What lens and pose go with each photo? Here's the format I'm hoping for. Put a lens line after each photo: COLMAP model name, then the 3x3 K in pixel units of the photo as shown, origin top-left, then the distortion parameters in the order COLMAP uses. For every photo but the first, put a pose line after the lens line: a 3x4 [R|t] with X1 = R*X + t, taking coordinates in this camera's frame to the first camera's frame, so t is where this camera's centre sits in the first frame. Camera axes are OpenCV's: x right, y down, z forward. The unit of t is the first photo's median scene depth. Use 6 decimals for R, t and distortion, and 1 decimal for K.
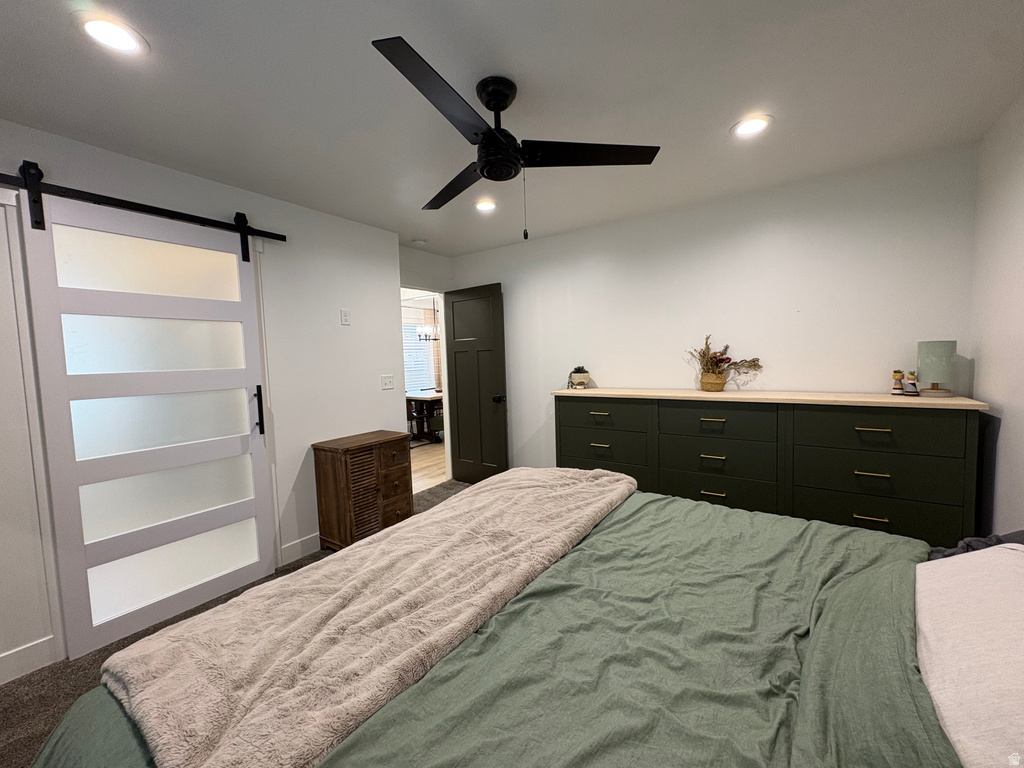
lens RADIAL K [[407.6, 0, 512.0], [0, 407.6, 384.0], [0, 0, 1]] dist [0.000806, -0.000050]
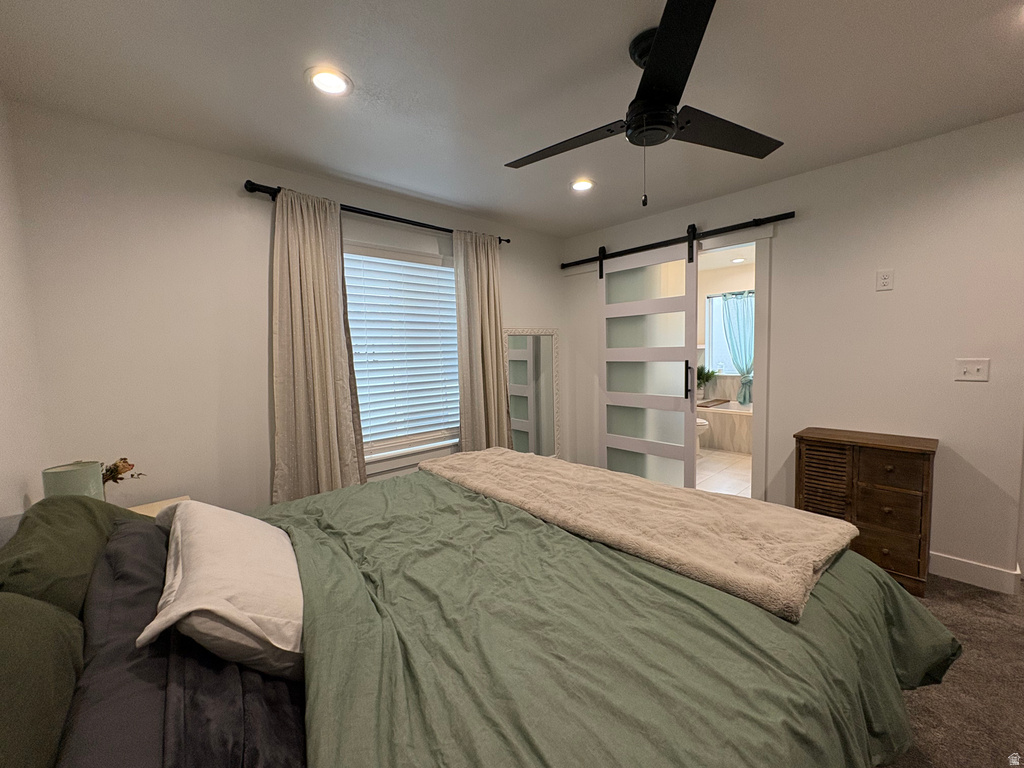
lens RADIAL K [[407.6, 0, 512.0], [0, 407.6, 384.0], [0, 0, 1]] dist [0.000806, -0.000050]
pose [[-0.226582, 0.113744, -0.967328, 1.184668], [-0.036530, 0.991467, 0.125138, -0.090019], [0.973307, 0.063690, -0.220493, 1.126737]]
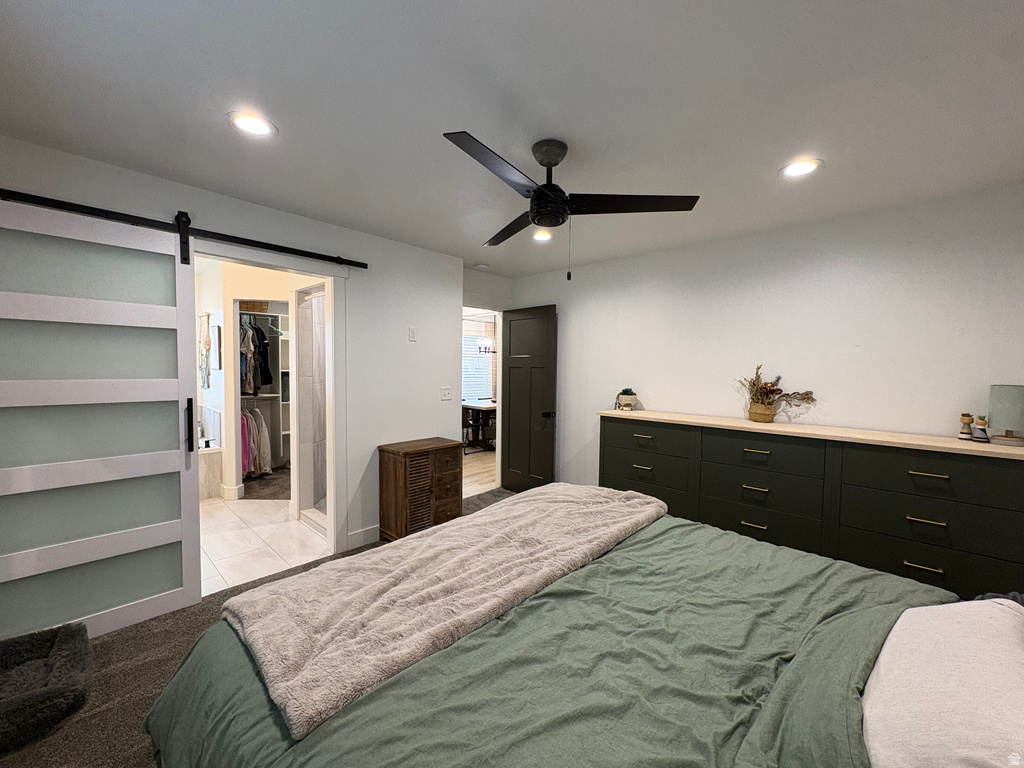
lens RADIAL K [[407.6, 0, 512.0], [0, 407.6, 384.0], [0, 0, 1]] dist [0.000806, -0.000050]
pose [[0.988272, 0.050938, -0.143956, 0.067845], [-0.054370, 0.998320, -0.020011, -0.045822], [0.142695, 0.027603, 0.989382, -0.152730]]
